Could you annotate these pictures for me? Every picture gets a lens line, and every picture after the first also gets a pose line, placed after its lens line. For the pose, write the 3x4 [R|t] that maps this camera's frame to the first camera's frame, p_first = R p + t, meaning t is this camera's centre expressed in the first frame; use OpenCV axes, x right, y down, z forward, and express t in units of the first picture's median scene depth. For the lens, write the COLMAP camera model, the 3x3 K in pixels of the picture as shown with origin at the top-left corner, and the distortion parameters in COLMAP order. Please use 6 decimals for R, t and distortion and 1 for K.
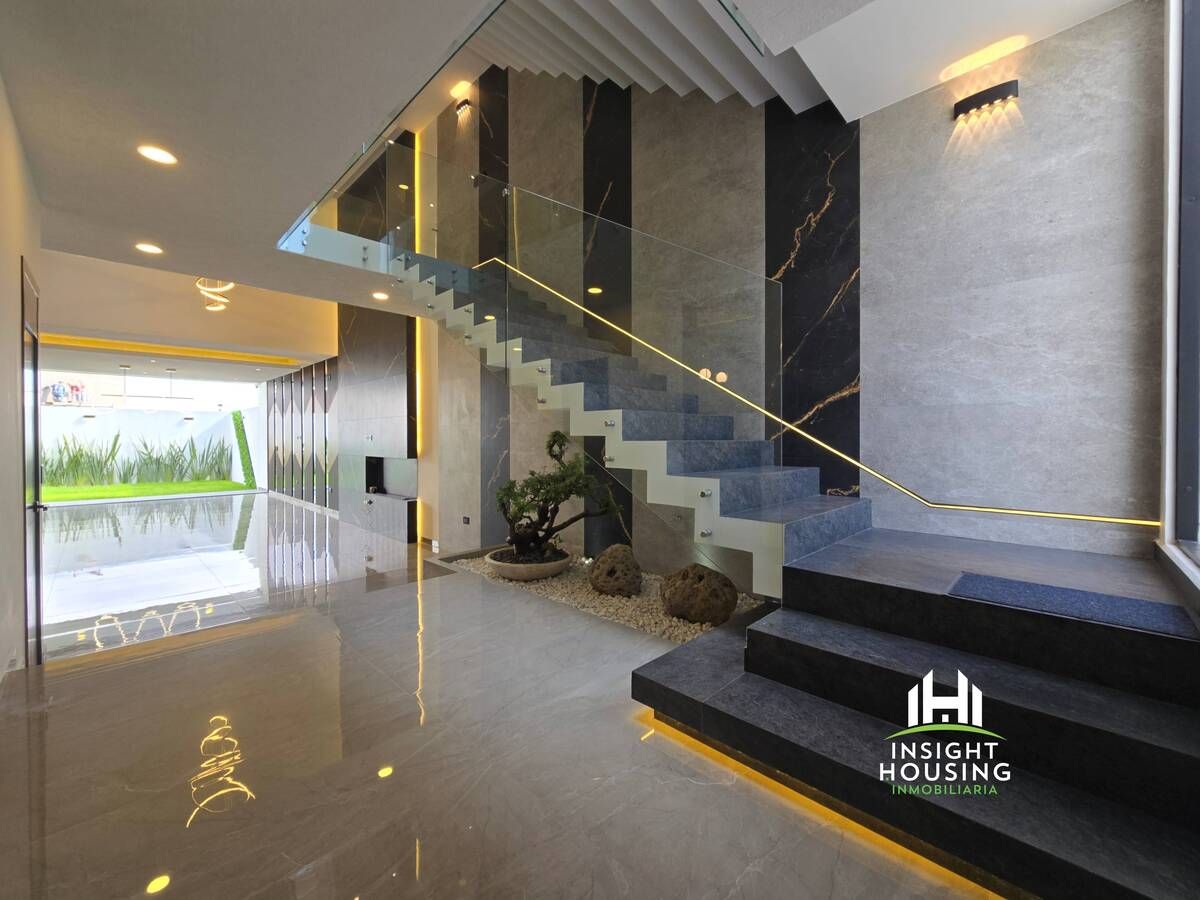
lens RADIAL K [[491.3, 0, 602.5], [0, 491.3, 432.2], [0, 0, 1]] dist [-0.005372, 0.001274]
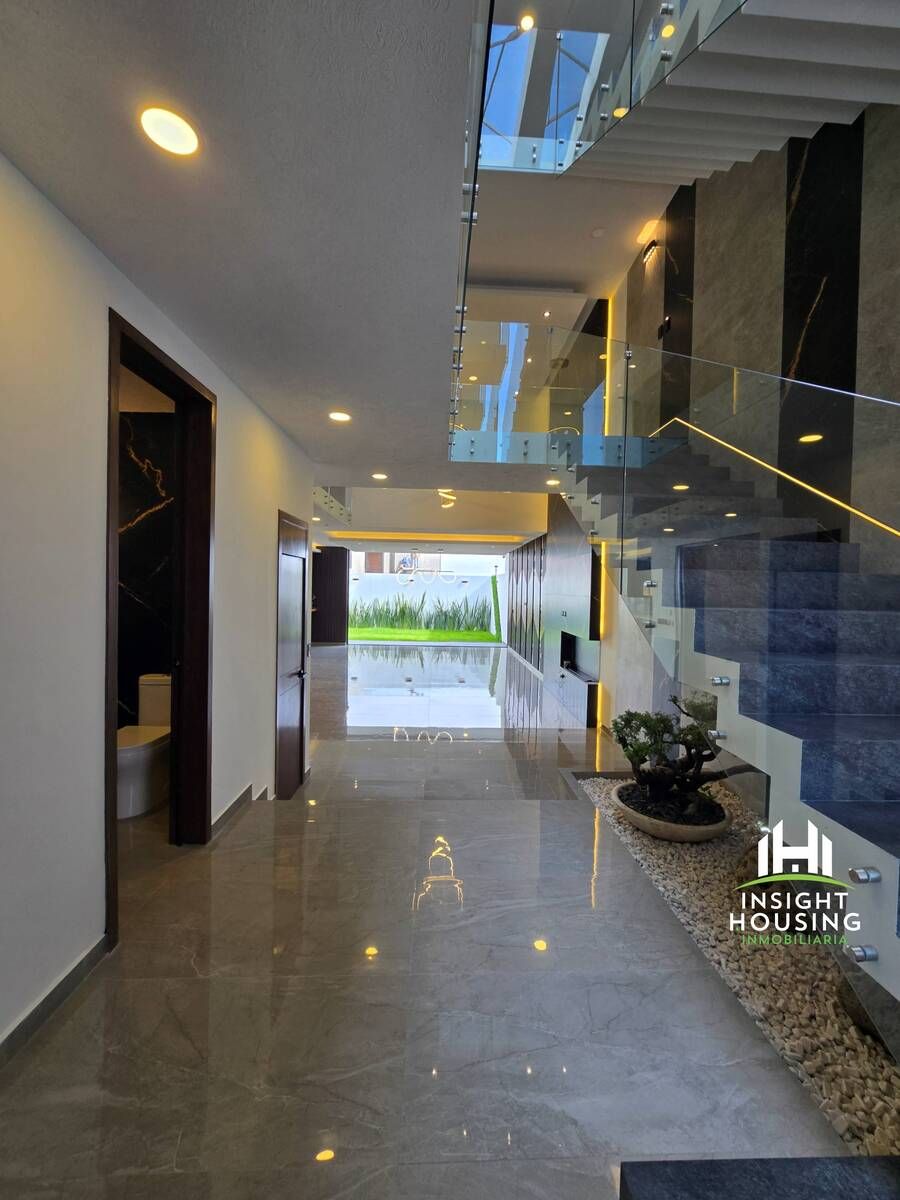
lens RADIAL K [[491.3, 0, 458.3], [0, 491.3, 591.2], [0, 0, 1]] dist [-0.005372, 0.001274]
pose [[0.725599, 0.023441, -0.687718, 0.059409], [-0.016929, 0.999725, 0.016214, -0.040771], [0.687909, -0.000123, 0.725797, 0.083354]]
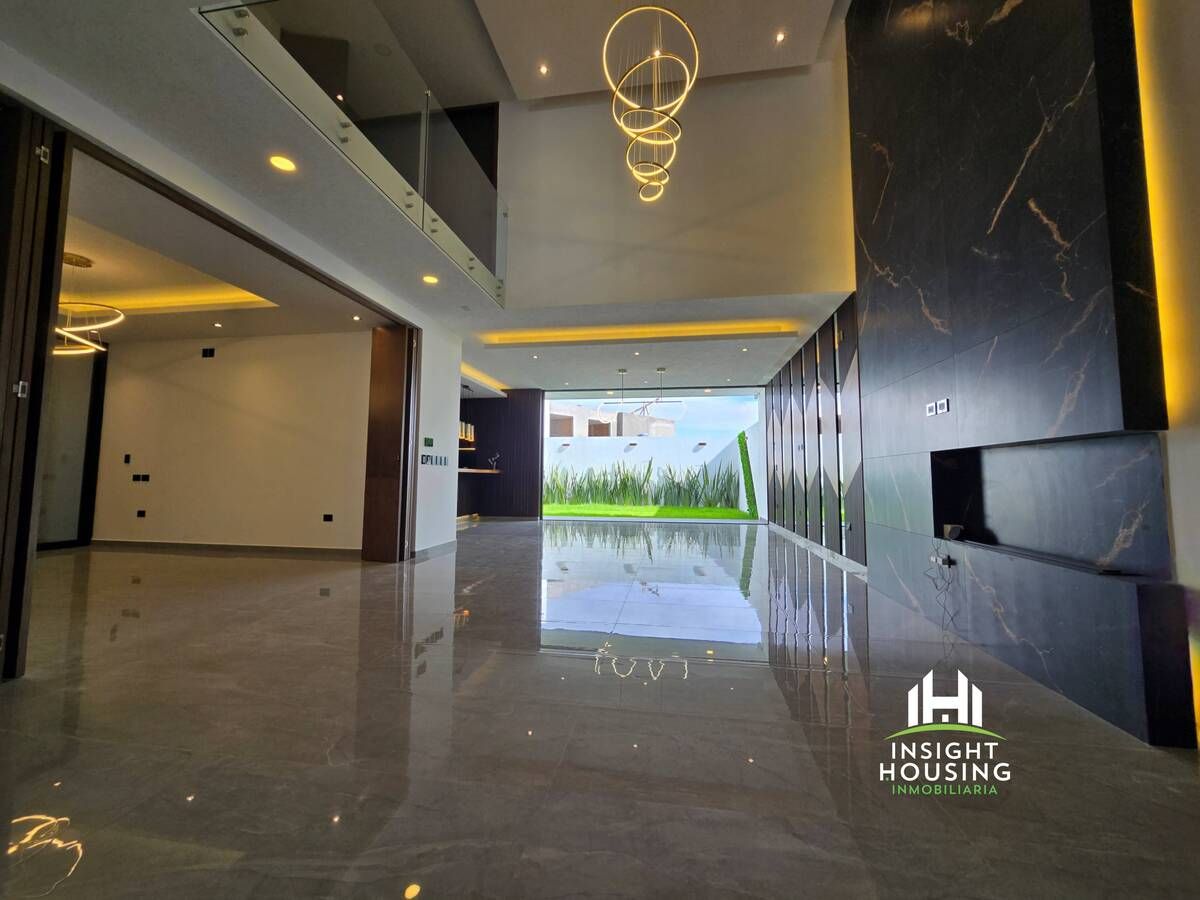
lens RADIAL K [[491.3, 0, 598.8], [0, 491.3, 459.1], [0, 0, 1]] dist [-0.005372, 0.001274]
pose [[0.575608, -0.026435, -0.817298, -0.249066], [0.002454, 0.999529, -0.030601, 0.055474], [0.817722, 0.015608, 0.575402, 0.423495]]
